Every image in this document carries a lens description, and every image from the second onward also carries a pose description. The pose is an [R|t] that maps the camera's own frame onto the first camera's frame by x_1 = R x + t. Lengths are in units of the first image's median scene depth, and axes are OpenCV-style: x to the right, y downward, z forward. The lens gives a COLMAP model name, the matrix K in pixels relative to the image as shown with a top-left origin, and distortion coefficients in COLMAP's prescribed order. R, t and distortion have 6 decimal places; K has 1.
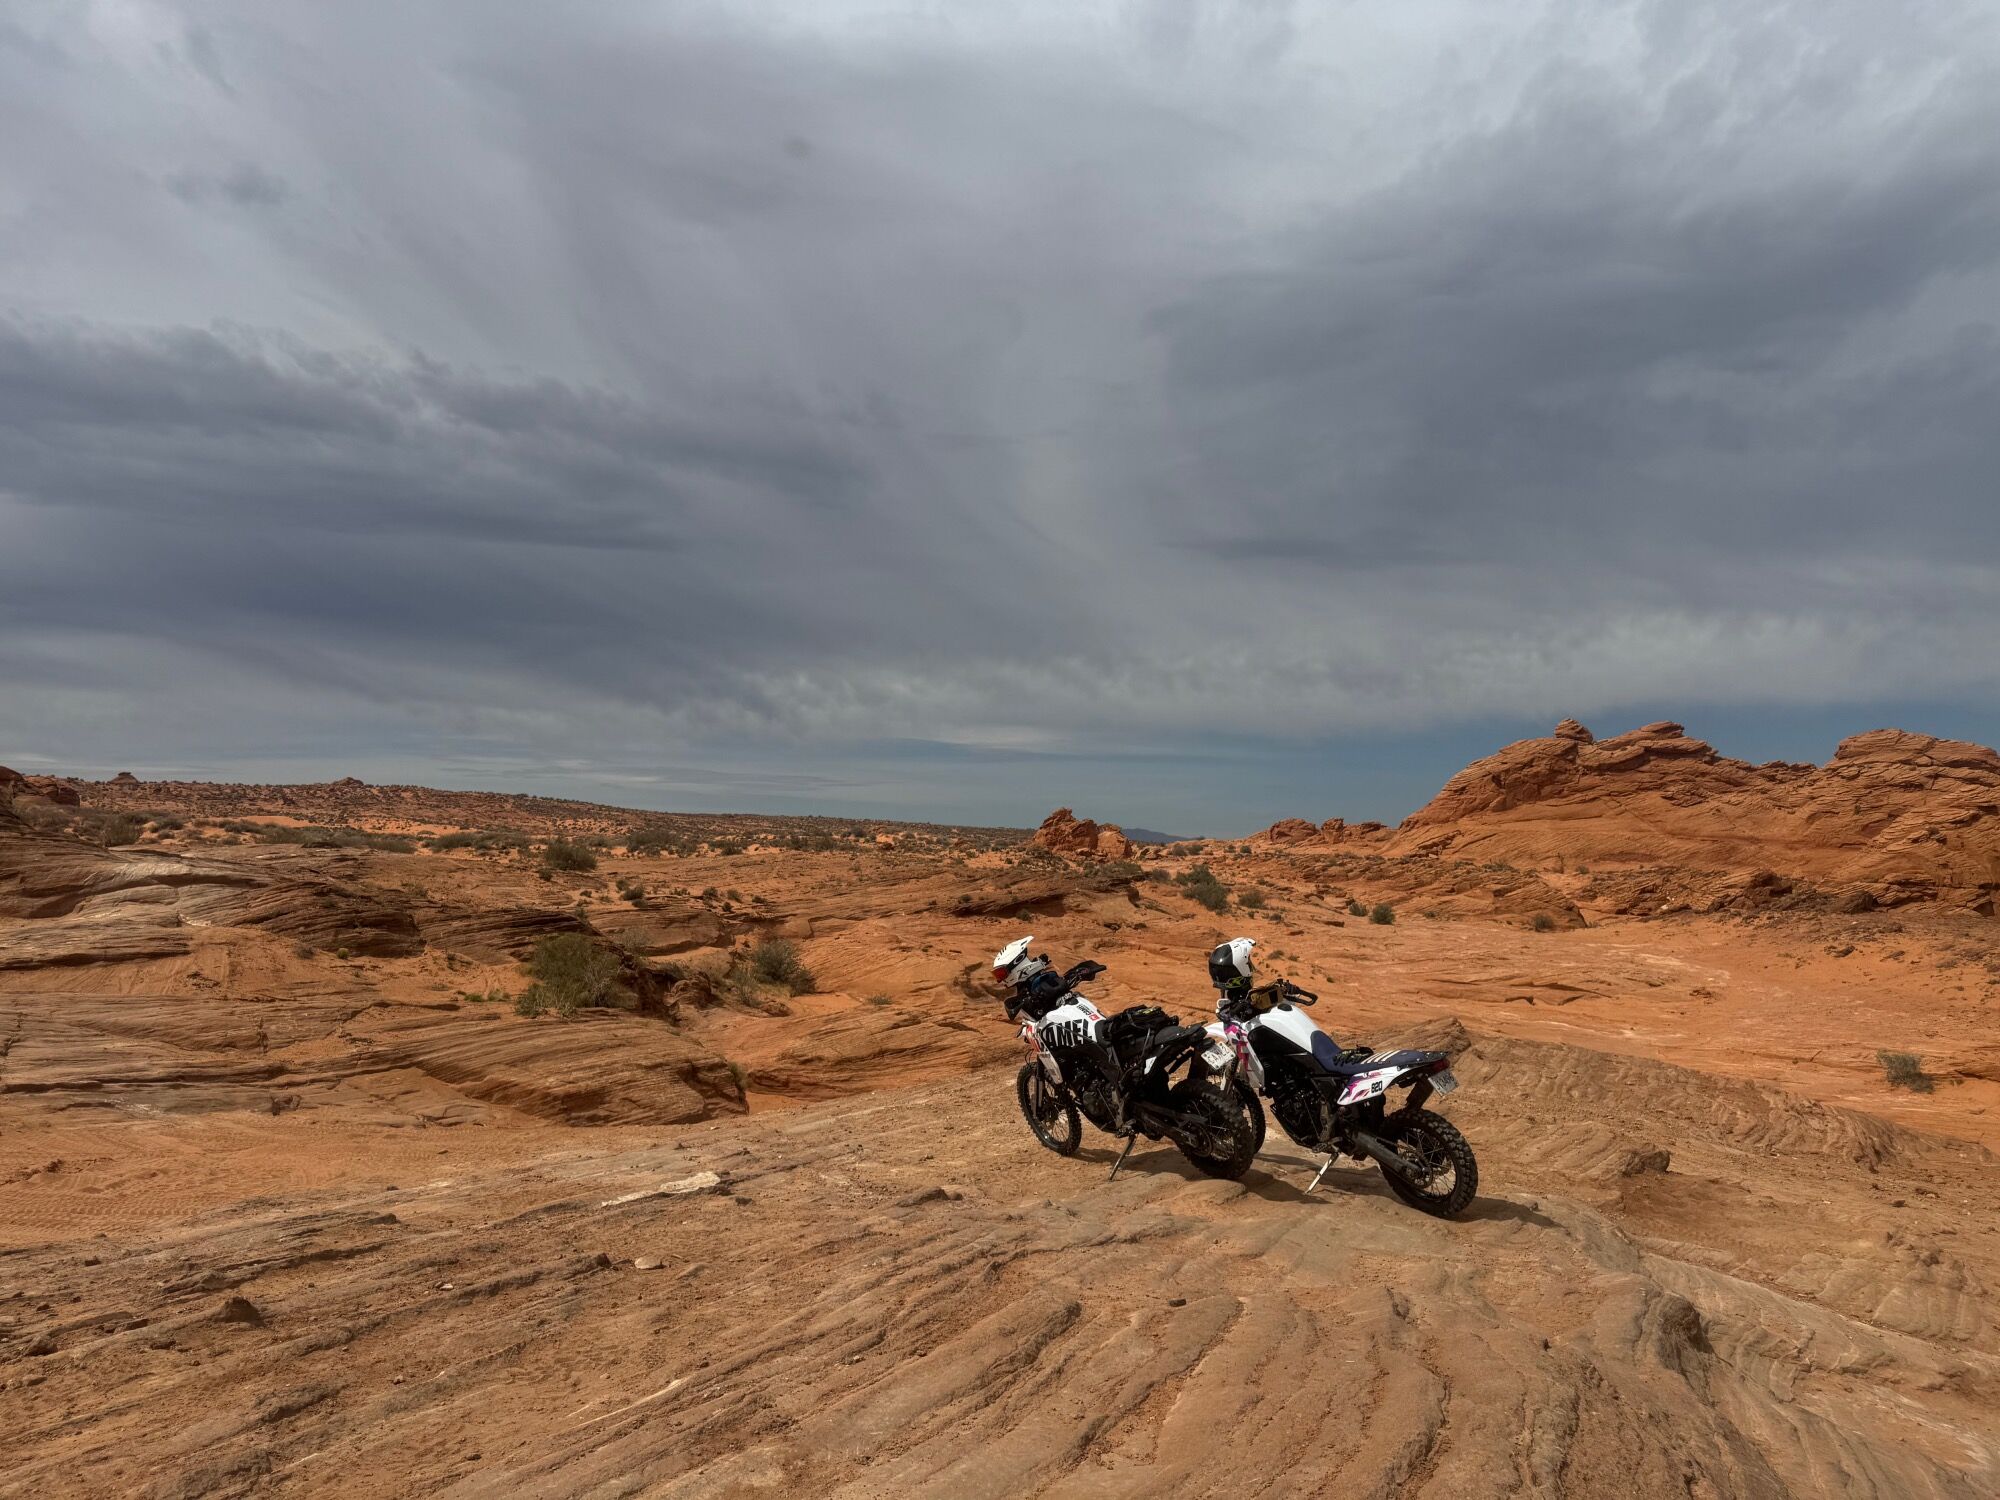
lens RADIAL K [[1395.0, 0, 1003.4], [0, 1395.0, 748.6], [0, 0, 1]] dist [0.002442, -0.006508]
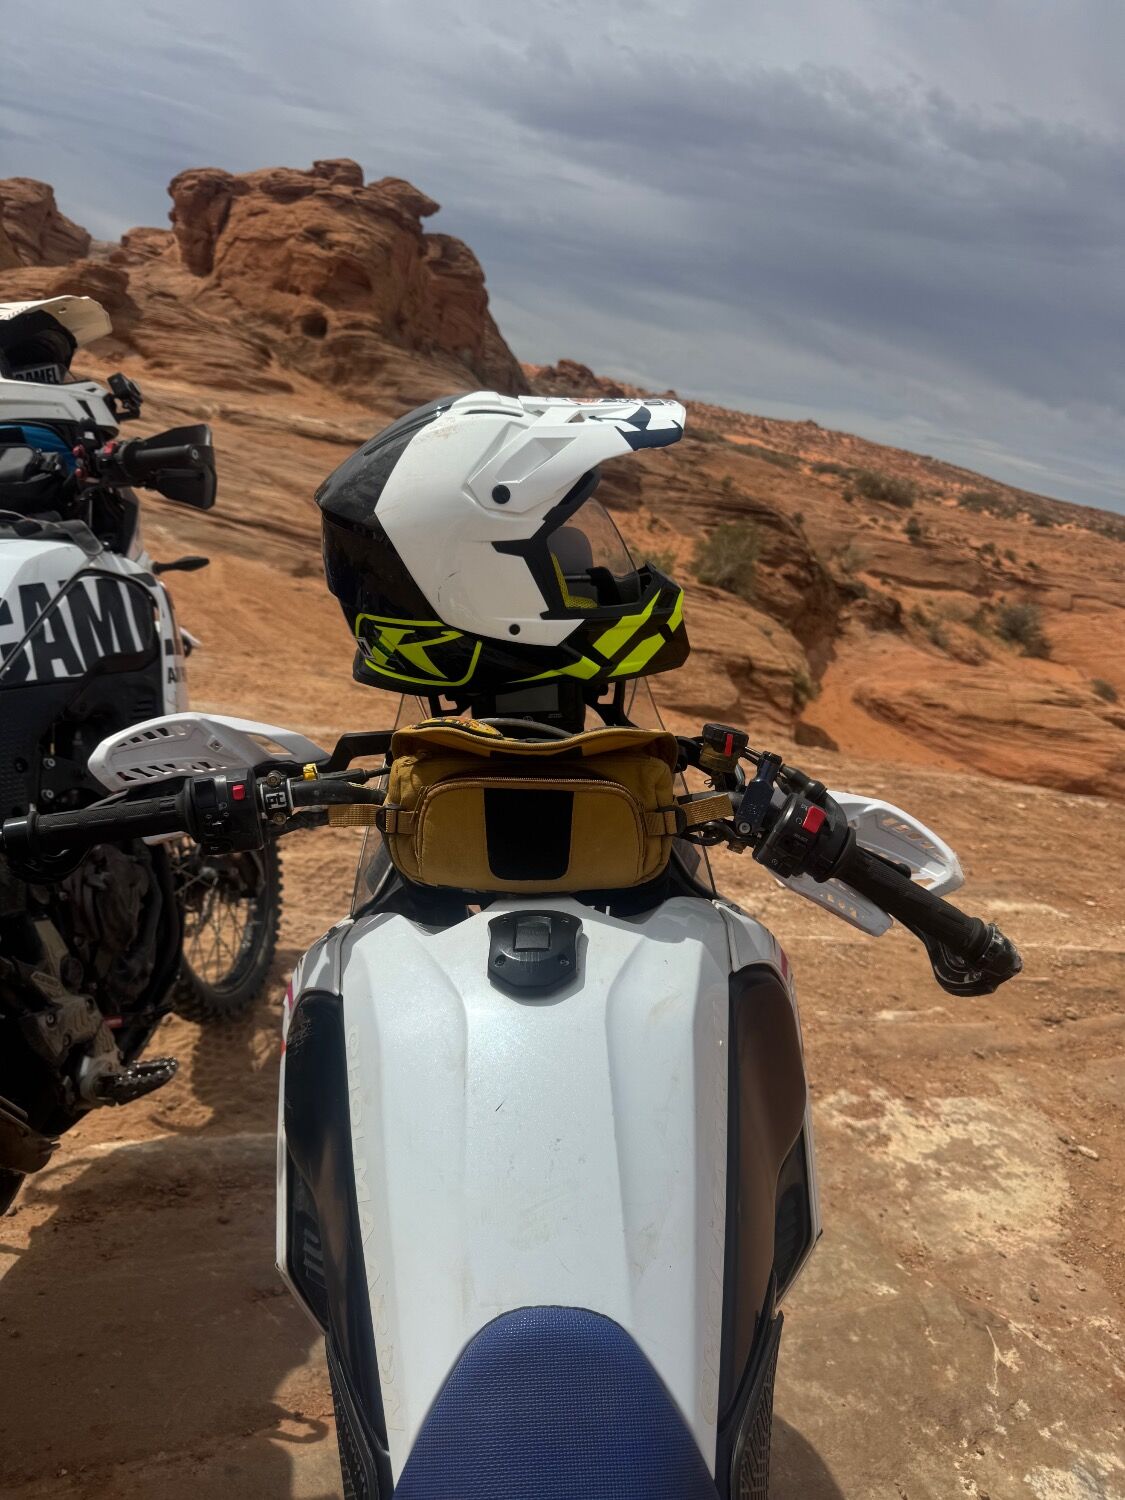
lens RADIAL K [[1046.2, 0, 558.3], [0, 1046.2, 742.4], [0, 0, 1]] dist [0.002442, -0.006508]
pose [[0.766108, 0.337557, -0.546931, 0.035667], [-0.163466, 0.925327, 0.342124, 0.019032], [0.621576, -0.172700, 0.764080, 0.132673]]
